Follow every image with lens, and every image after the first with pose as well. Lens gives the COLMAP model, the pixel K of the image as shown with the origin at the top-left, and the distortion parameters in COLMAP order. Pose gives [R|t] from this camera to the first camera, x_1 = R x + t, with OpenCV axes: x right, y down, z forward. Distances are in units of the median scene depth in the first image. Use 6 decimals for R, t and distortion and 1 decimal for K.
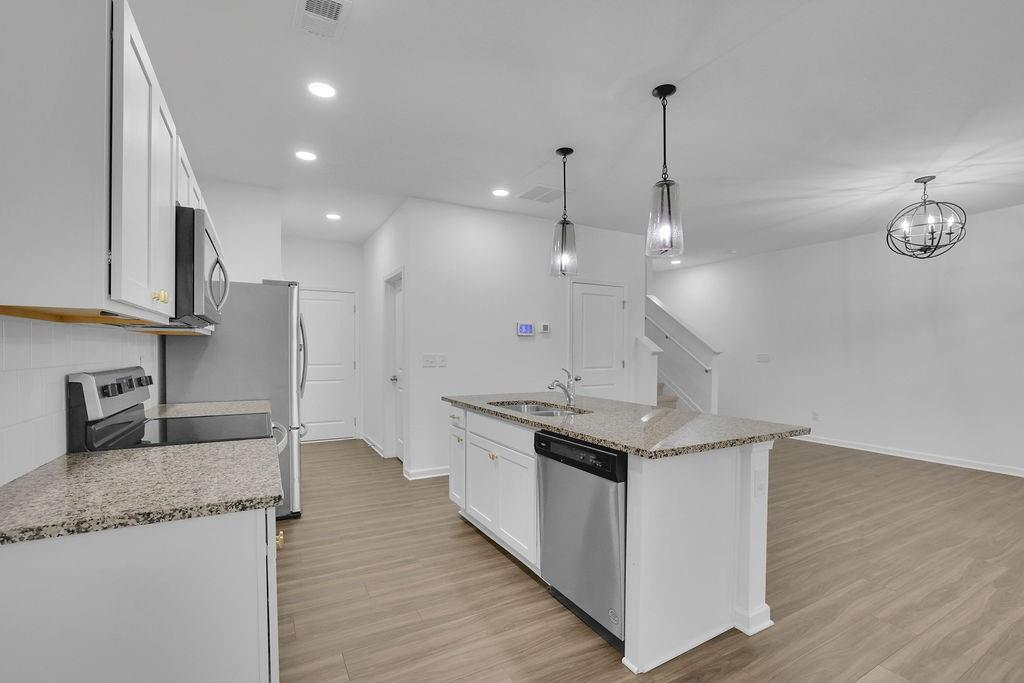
lens RADIAL K [[436.2, 0, 512.8], [0, 436.2, 358.9], [0, 0, 1]] dist [-0.001177, -0.000015]
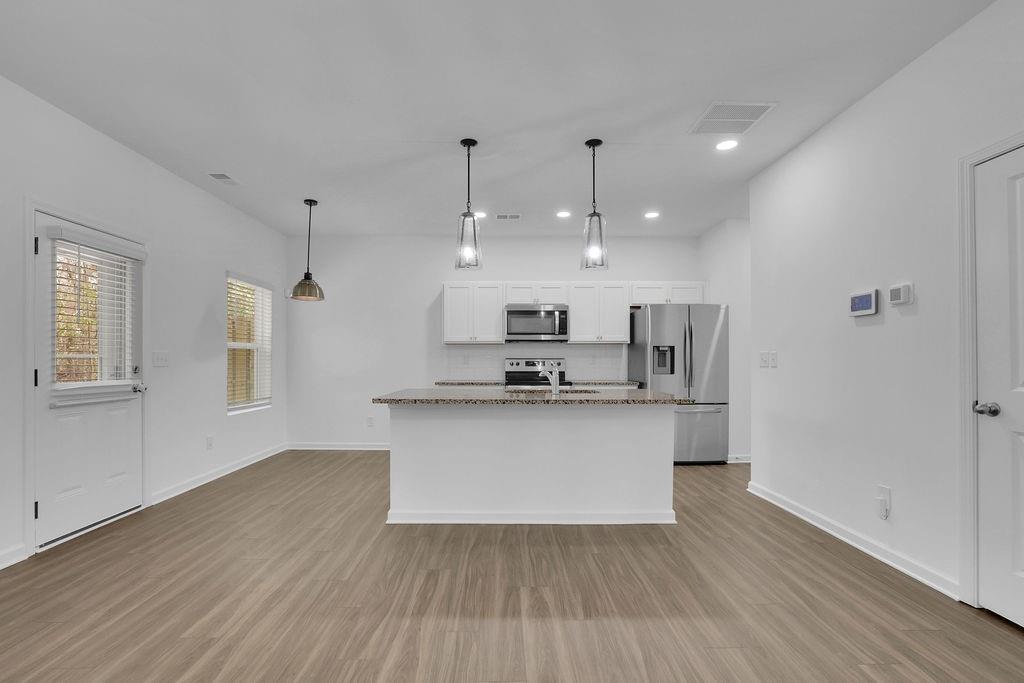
lens RADIAL K [[462.4, 0, 488.4], [0, 462.4, 355.8], [0, 0, 1]] dist [-0.016828, 0.000539]
pose [[-0.510049, -0.013999, -0.860032, 1.316532], [-0.015746, 0.999852, -0.006936, 0.013760], [0.860001, 0.010004, -0.510194, 1.543593]]
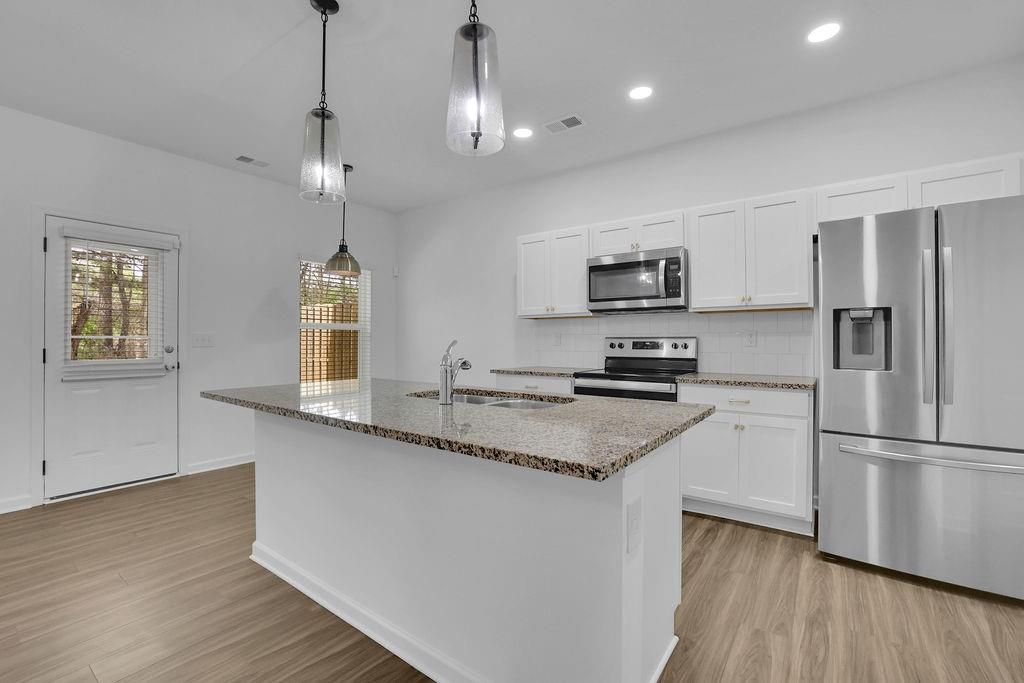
lens RADIAL K [[444.0, 0, 491.4], [0, 444.0, 339.1], [0, 0, 1]] dist [-0.023200, -0.000038]
pose [[-0.920134, -0.005674, -0.391563, 0.329105], [-0.009447, 0.999926, 0.007710, 0.007081], [0.391490, 0.010793, -0.920119, 1.669999]]
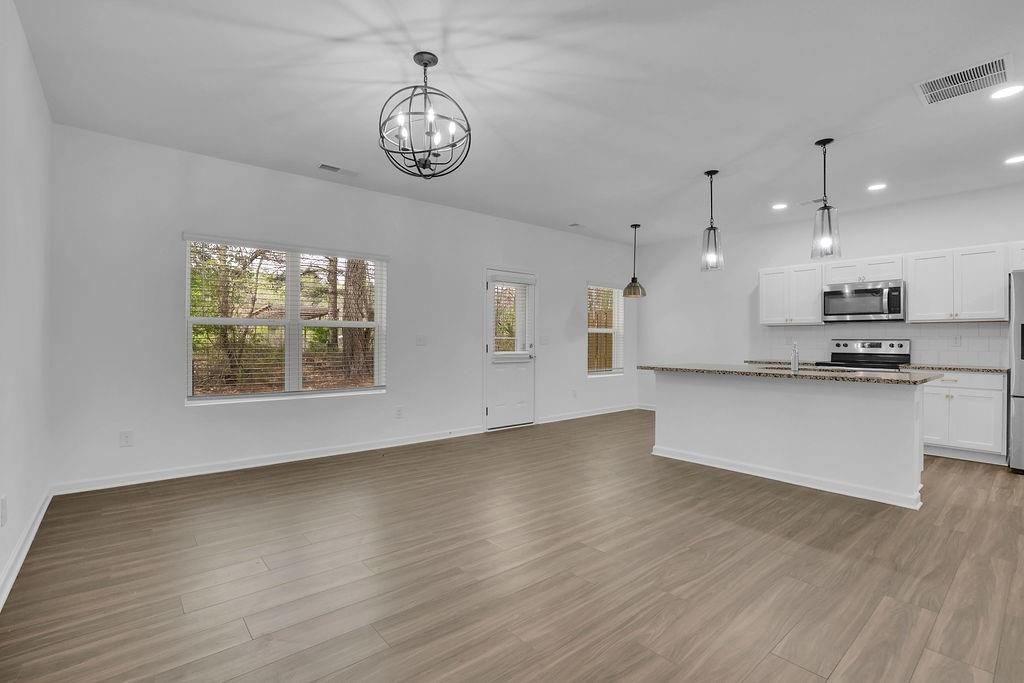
lens RADIAL K [[458.6, 0, 501.8], [0, 458.6, 340.0], [0, 0, 1]] dist [-0.027363, 0.013481]
pose [[-0.984322, -0.008912, -0.176154, 1.270673], [-0.011345, 0.999854, 0.012810, 0.002501], [0.176014, 0.014607, -0.984279, 2.274742]]
